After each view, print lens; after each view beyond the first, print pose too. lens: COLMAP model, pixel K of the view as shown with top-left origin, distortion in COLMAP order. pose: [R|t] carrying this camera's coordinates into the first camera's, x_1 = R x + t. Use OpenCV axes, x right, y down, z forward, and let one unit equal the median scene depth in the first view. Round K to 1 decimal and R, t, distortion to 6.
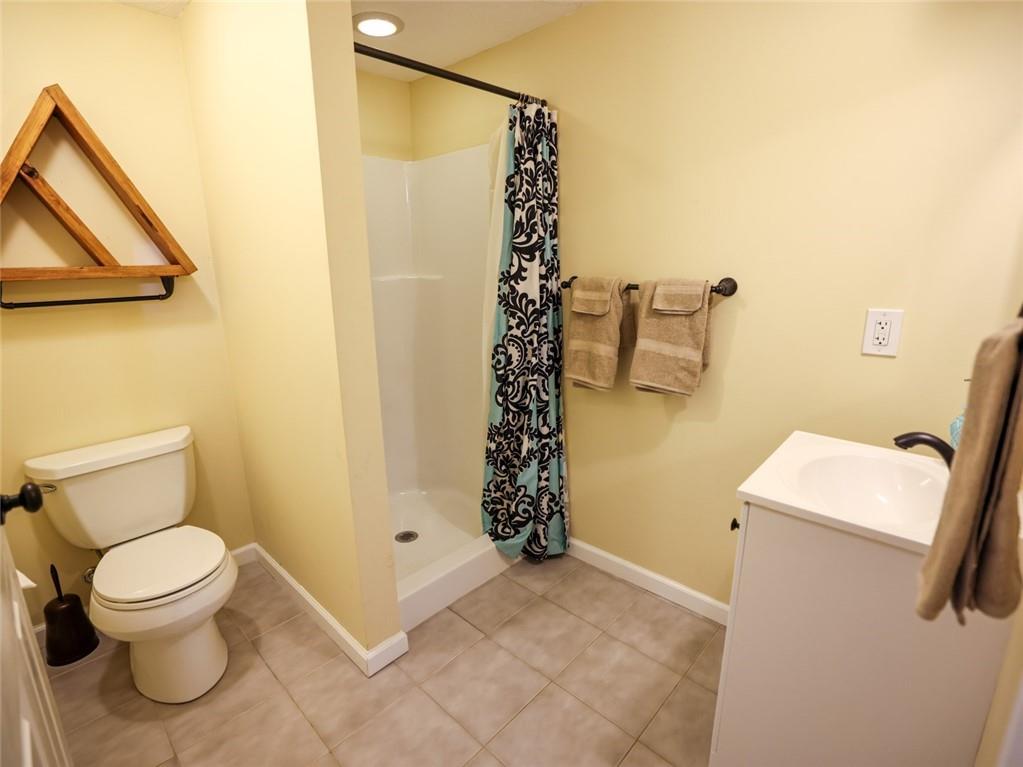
lens RADIAL K [[487.7, 0, 512.7], [0, 487.7, 384.0], [0, 0, 1]] dist [-0.029018, 0.000447]
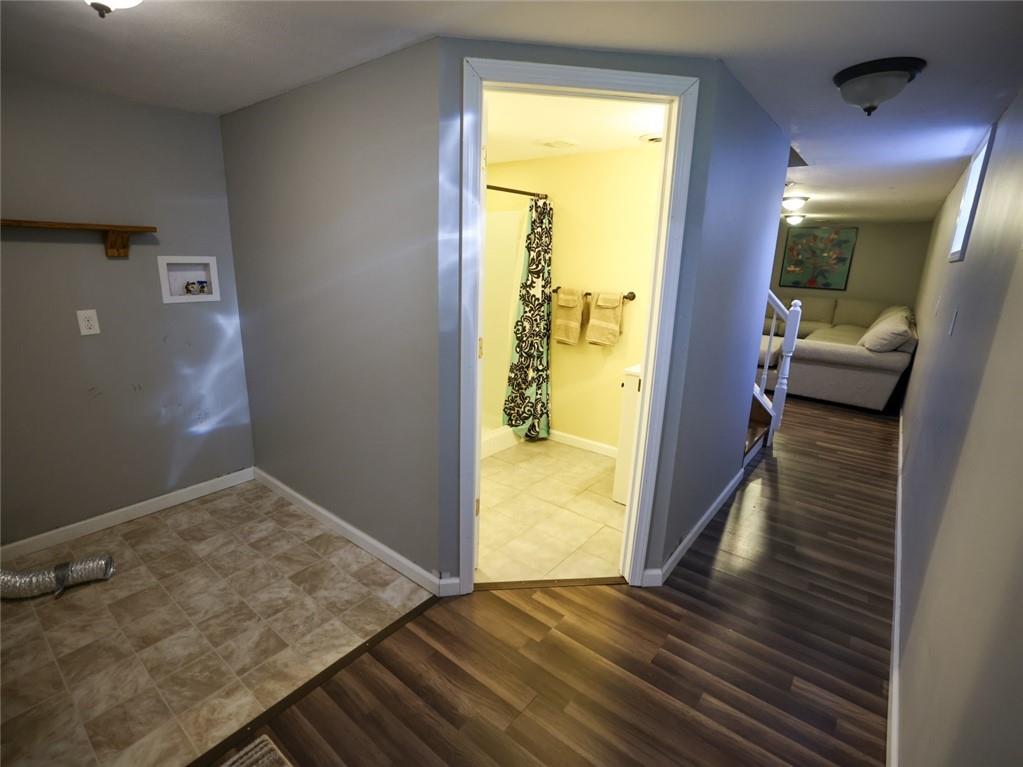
lens RADIAL K [[487.7, 0, 509.4], [0, 487.7, 384.9], [0, 0, 1]] dist [-0.029018, 0.000447]
pose [[0.996061, 0.022369, 0.085806, -0.225854], [-0.023924, 0.999567, 0.017131, 0.140038], [-0.085385, -0.019117, 0.996165, -0.914940]]
